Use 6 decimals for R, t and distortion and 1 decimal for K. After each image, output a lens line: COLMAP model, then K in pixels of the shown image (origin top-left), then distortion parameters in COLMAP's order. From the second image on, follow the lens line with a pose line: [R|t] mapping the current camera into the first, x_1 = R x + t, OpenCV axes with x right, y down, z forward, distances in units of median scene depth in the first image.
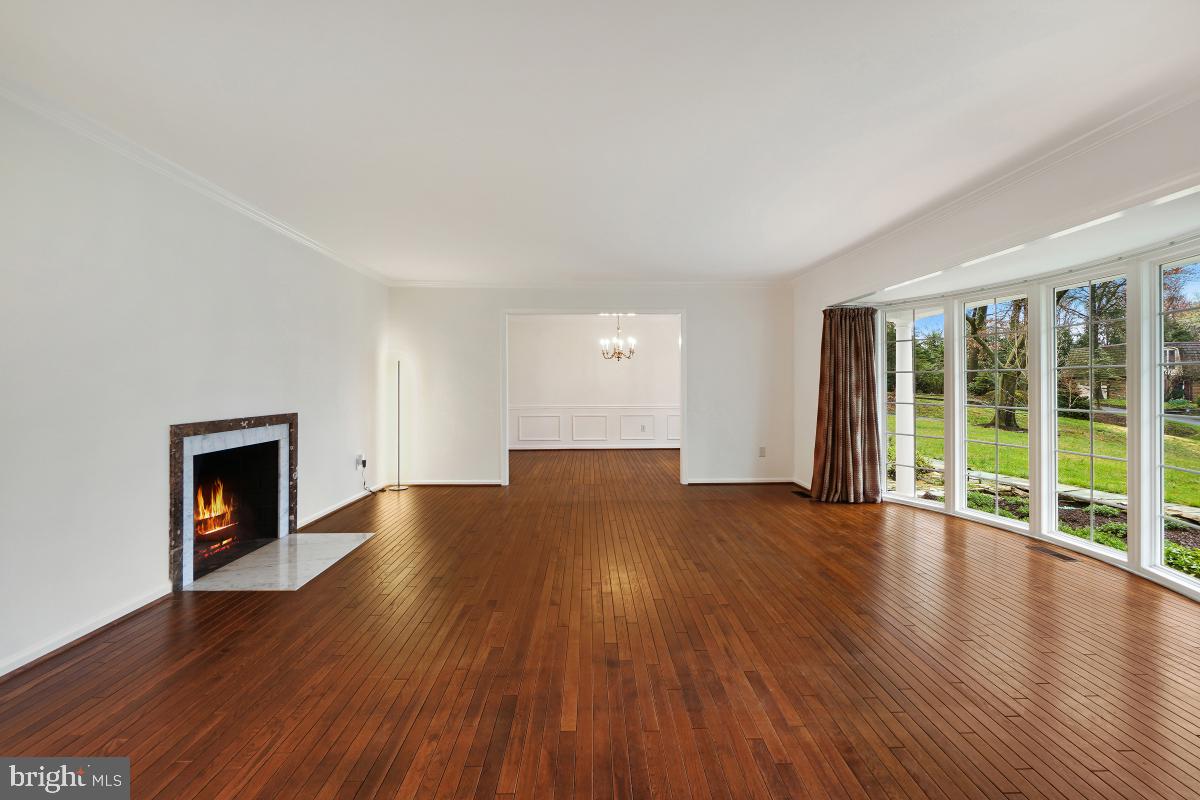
lens RADIAL K [[512.2, 0, 597.5], [0, 512.2, 381.9], [0, 0, 1]] dist [0.001220, 0.000545]
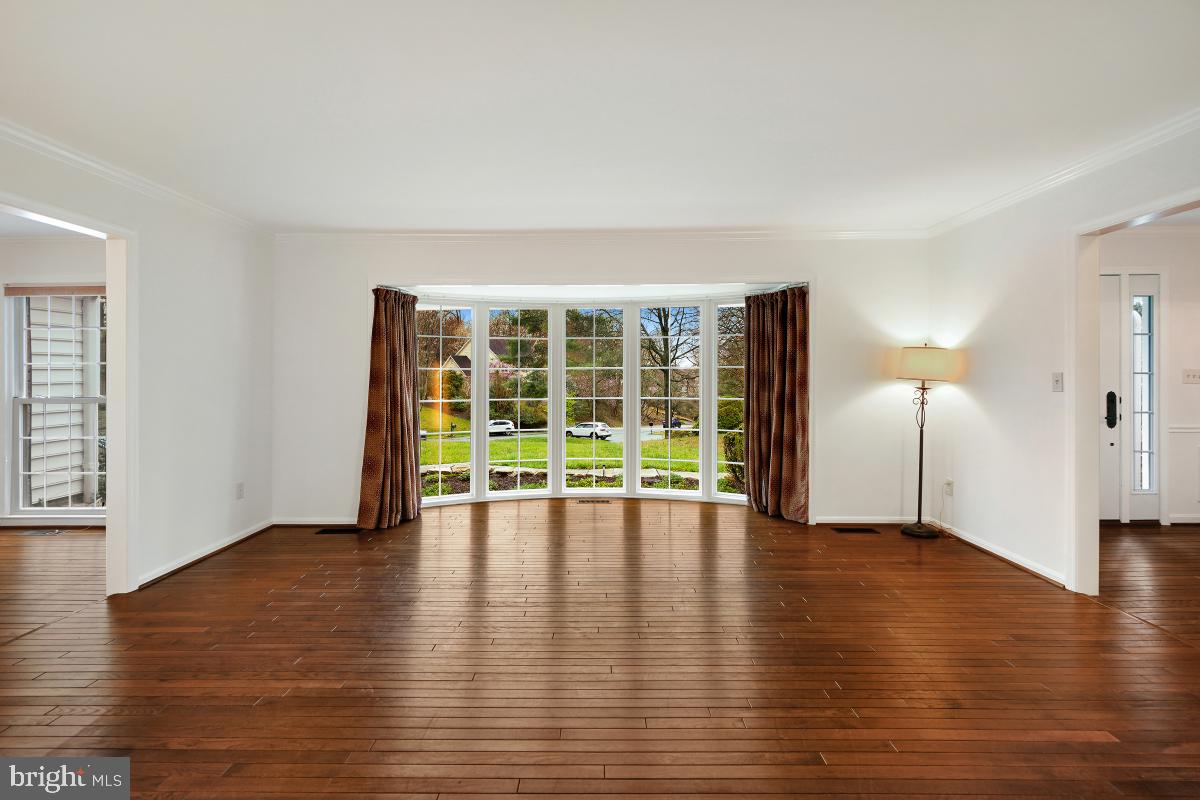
lens RADIAL K [[512.2, 0, 597.5], [0, 512.2, 381.9], [0, 0, 1]] dist [0.001220, 0.000545]
pose [[0.017285, -0.003760, 0.999844, -0.359113], [-0.005236, 0.999979, 0.003851, -0.001560], [-0.999837, -0.005302, 0.017265, 0.665507]]
